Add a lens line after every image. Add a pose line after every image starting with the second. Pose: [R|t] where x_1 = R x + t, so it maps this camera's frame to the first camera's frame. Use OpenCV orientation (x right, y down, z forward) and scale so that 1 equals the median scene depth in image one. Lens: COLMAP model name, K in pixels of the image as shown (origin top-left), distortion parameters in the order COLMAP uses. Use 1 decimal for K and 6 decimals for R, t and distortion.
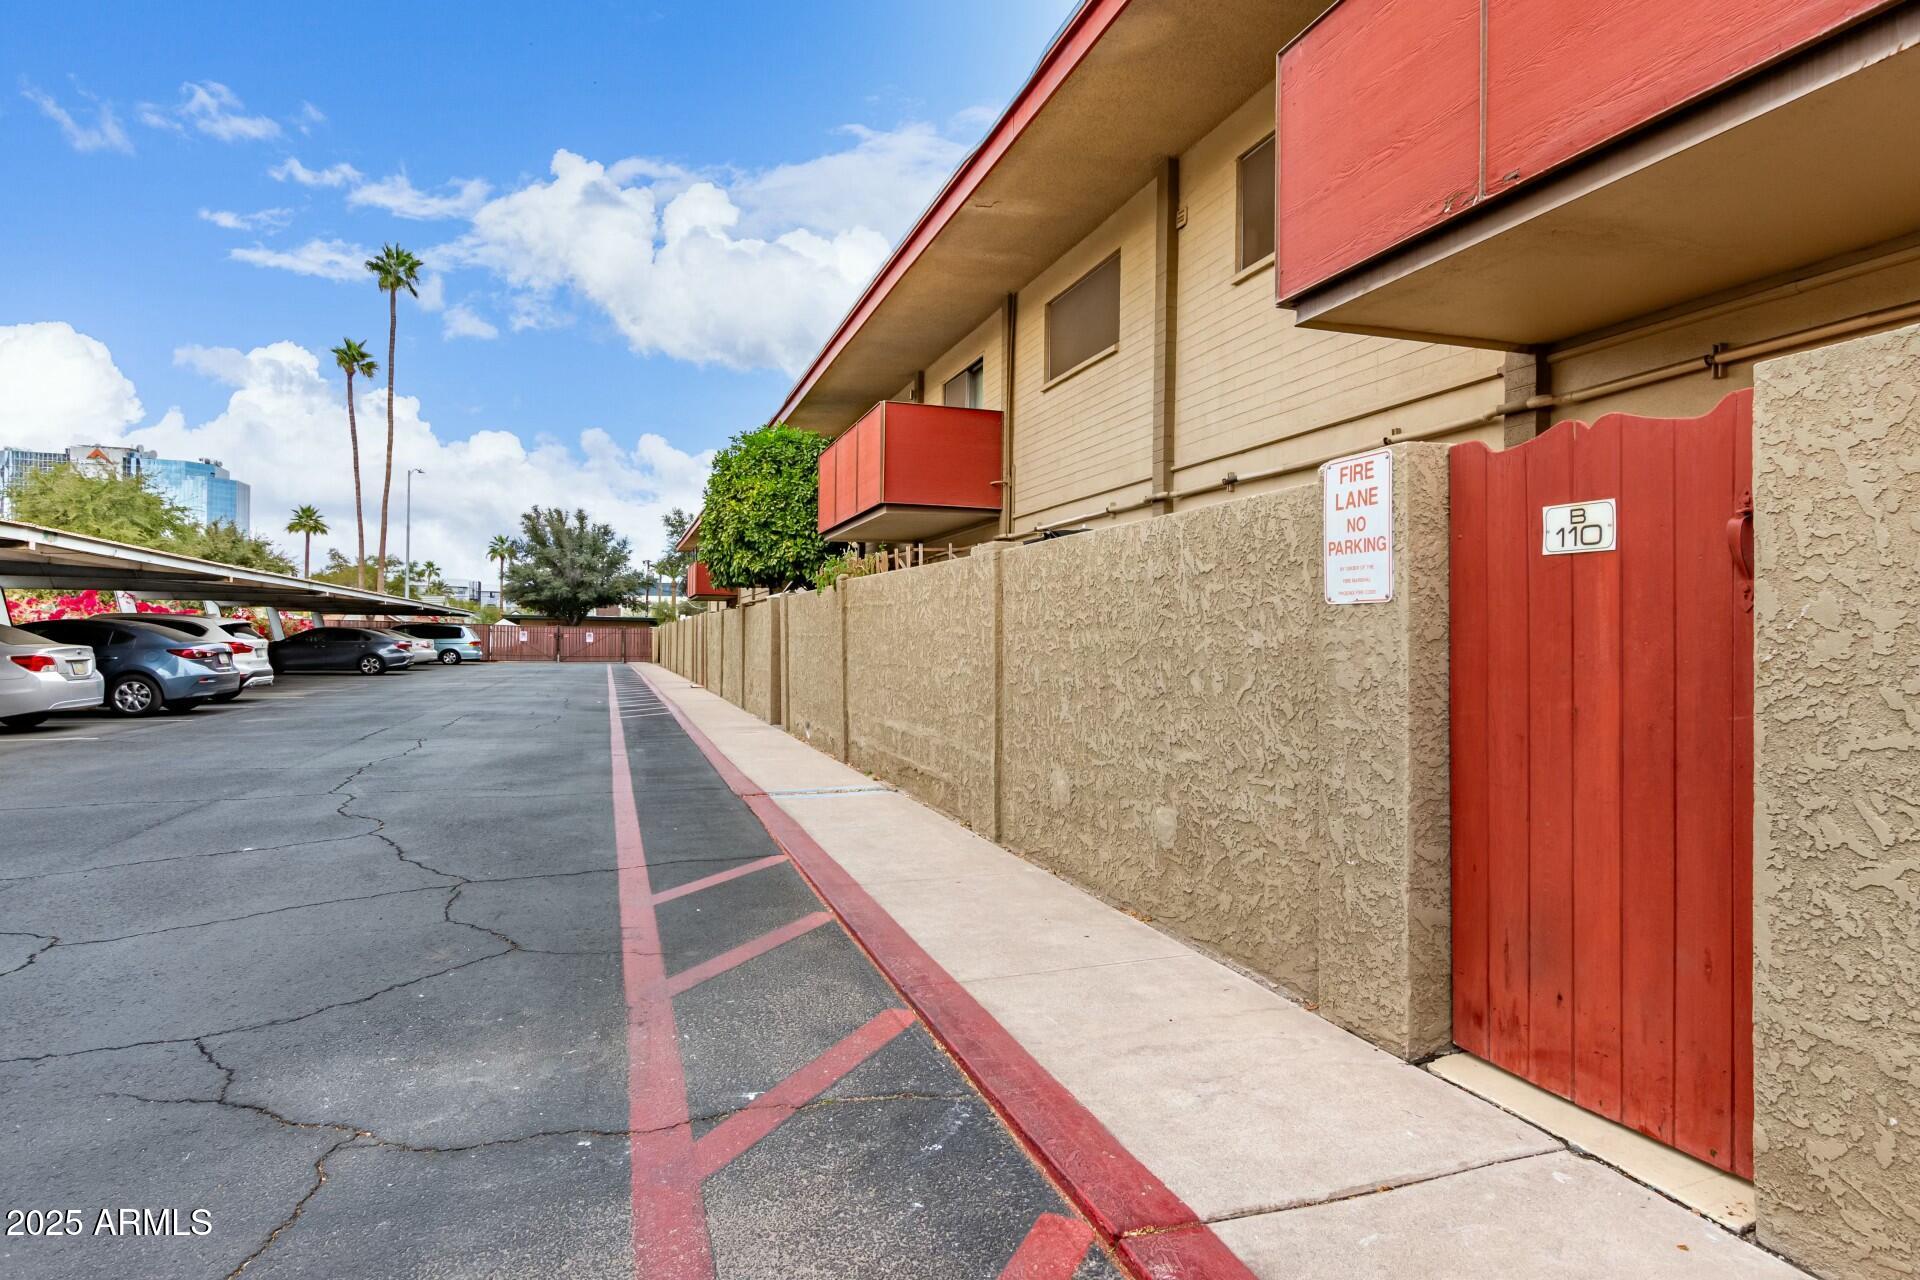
lens RADIAL K [[1024.8, 0, 960.0], [0, 1024.8, 640.0], [0, 0, 1]] dist [0.023422, 0.000077]
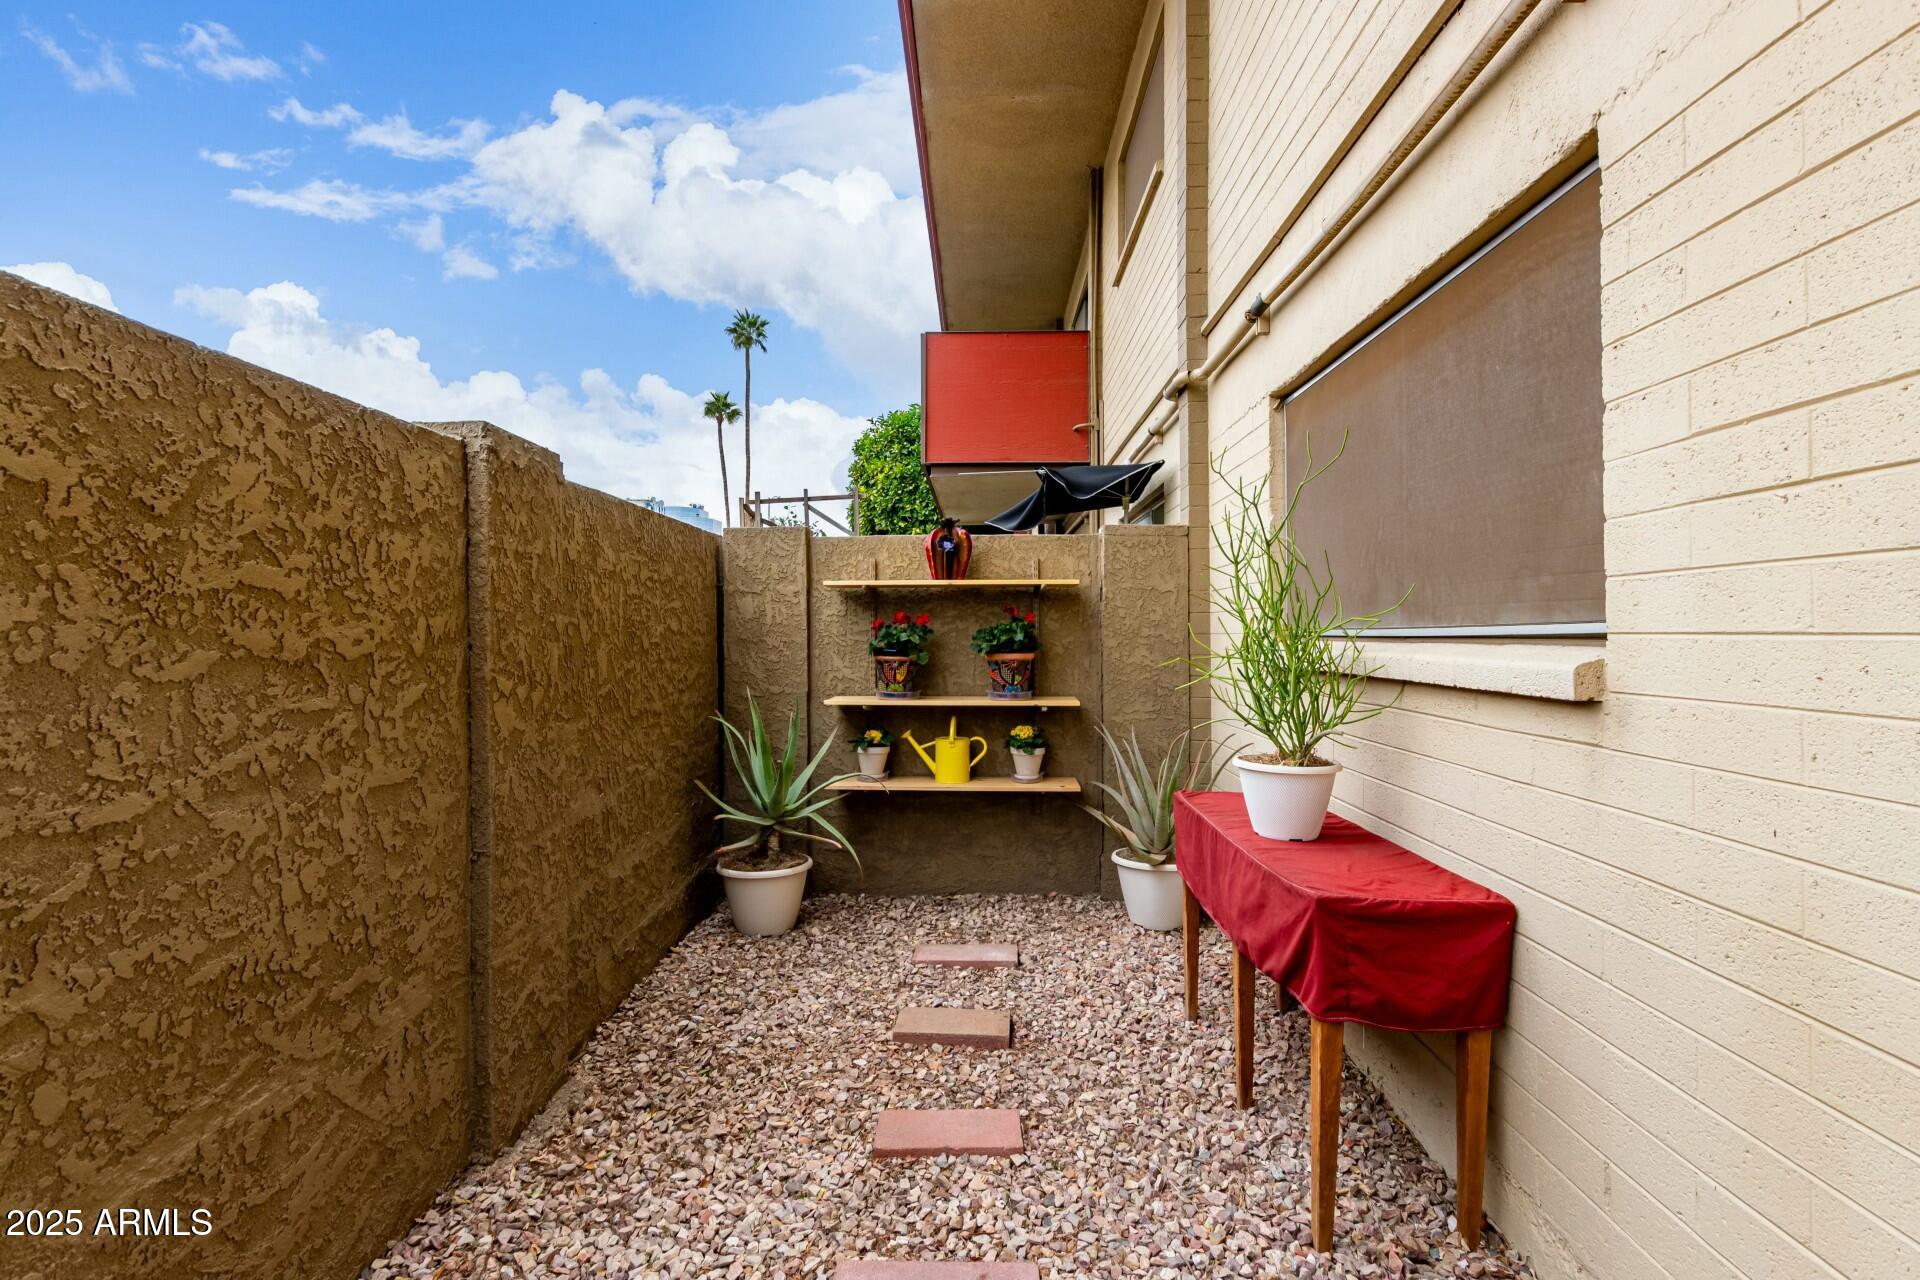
lens RADIAL K [[885.8, 0, 962.8], [0, 885.8, 636.3], [0, 0, 1]] dist [0.008801, -0.000951]
pose [[0.933399, -0.004175, -0.358815, 0.147887], [0.004972, 0.999987, 0.001300, -0.002024], [0.358805, -0.002998, 0.933408, 0.290425]]
